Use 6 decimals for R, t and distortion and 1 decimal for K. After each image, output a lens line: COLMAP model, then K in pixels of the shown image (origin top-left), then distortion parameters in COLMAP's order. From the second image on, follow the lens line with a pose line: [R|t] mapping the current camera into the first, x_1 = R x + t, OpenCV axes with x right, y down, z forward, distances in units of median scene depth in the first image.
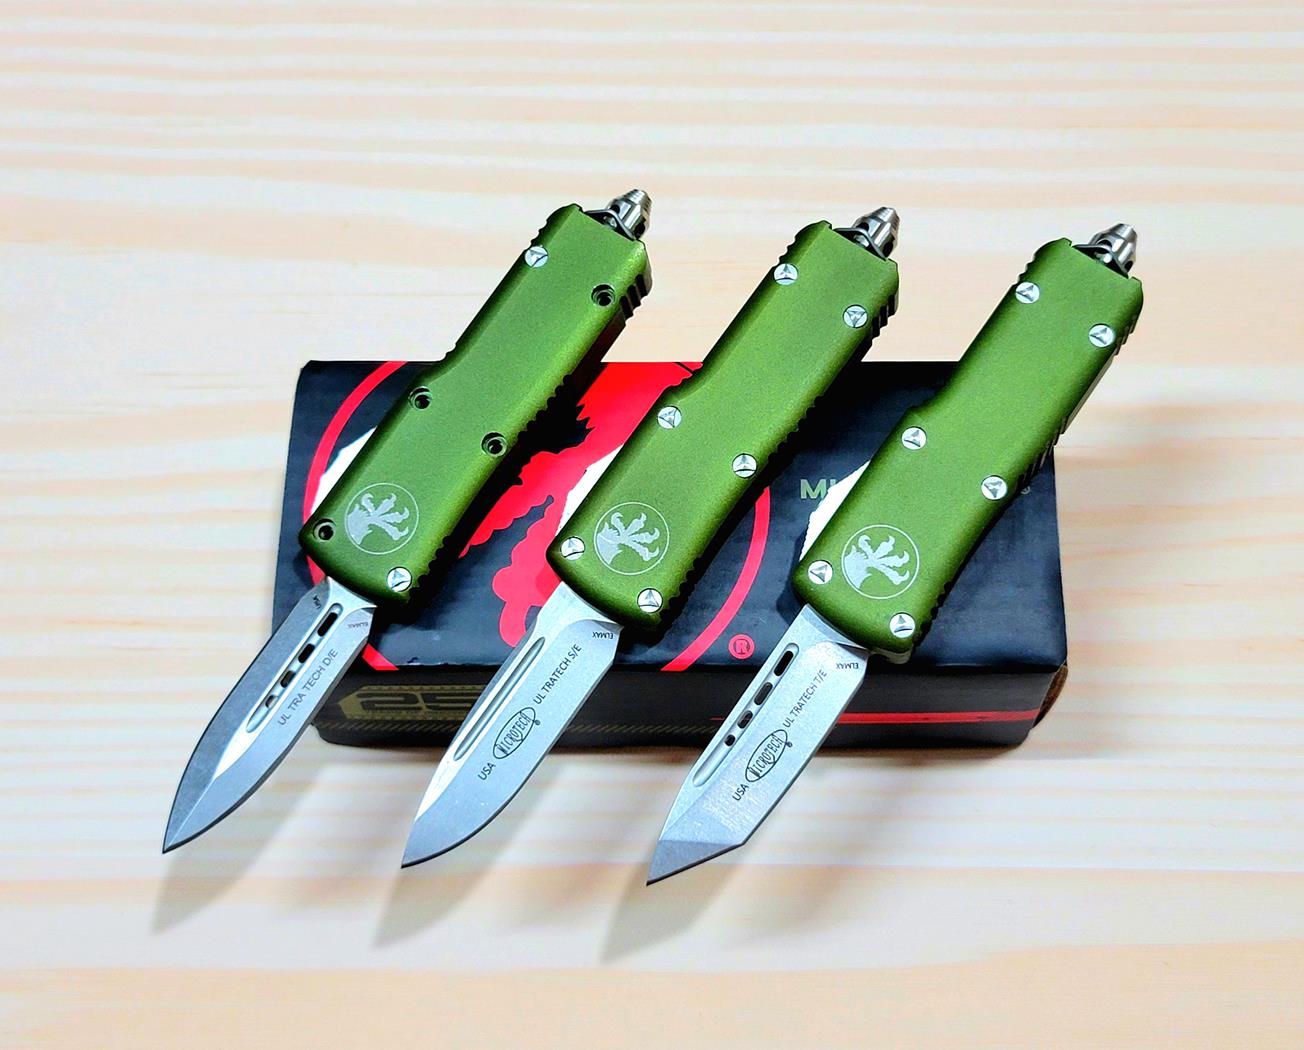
lens RADIAL K [[2203.6, 0, 657.9], [0, 2203.6, 525.1], [0, 0, 1]] dist [0.039161, 0.000000]
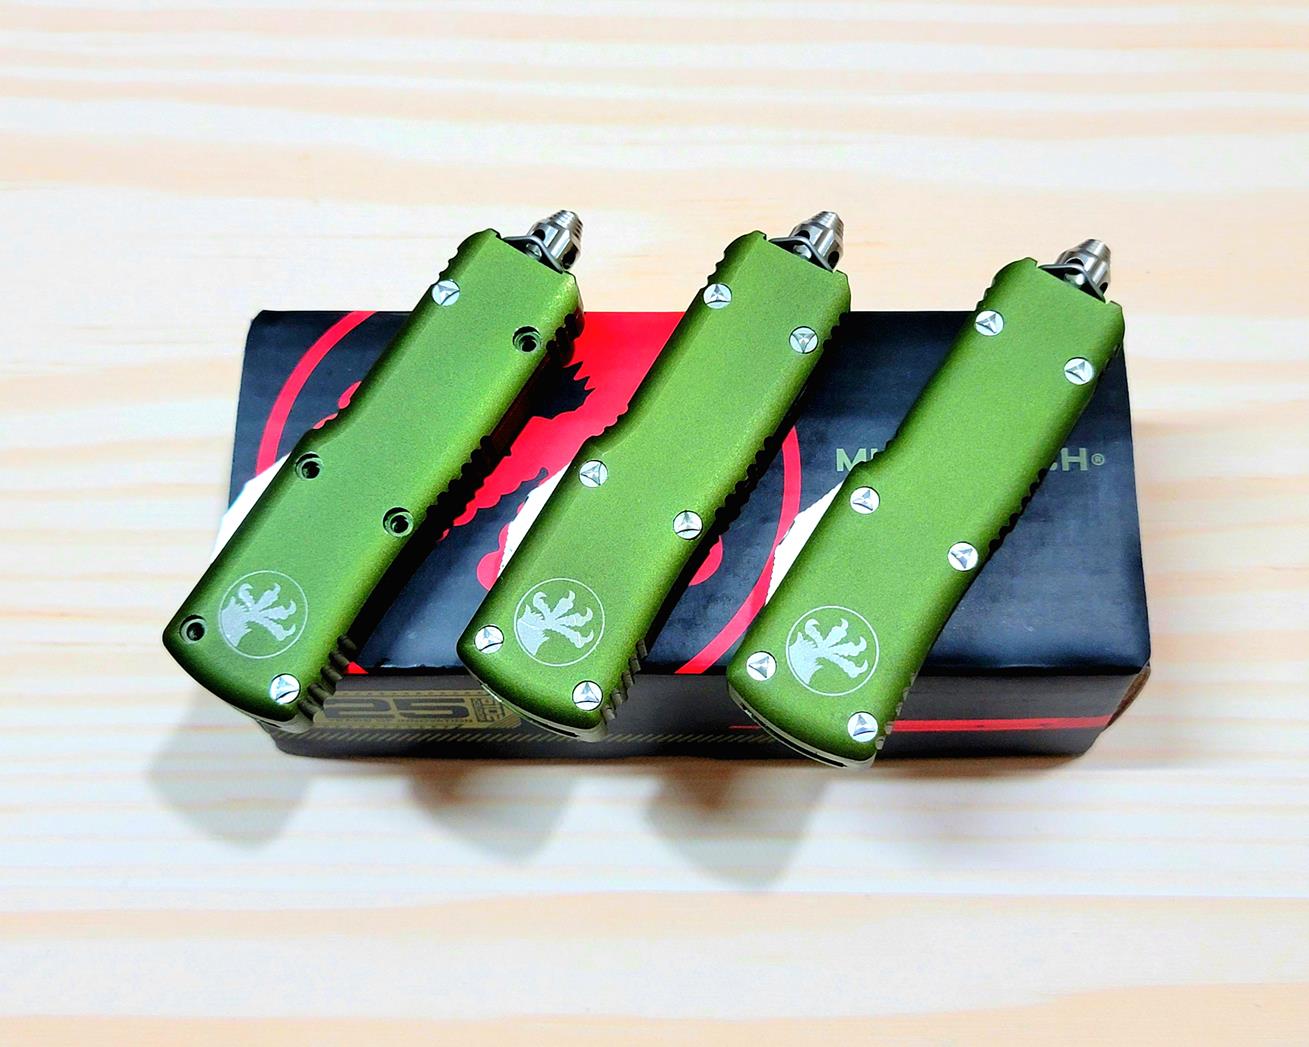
lens RADIAL K [[2212.1, 0, 644.7], [0, 2212.1, 523.8], [0, 0, 1]] dist [0.039161, 0.000000]
pose [[0.999969, -0.001869, 0.007584, -0.015903], [0.001736, 0.999845, 0.017514, -0.006554], [-0.007615, -0.017500, 0.999818, 0.137828]]
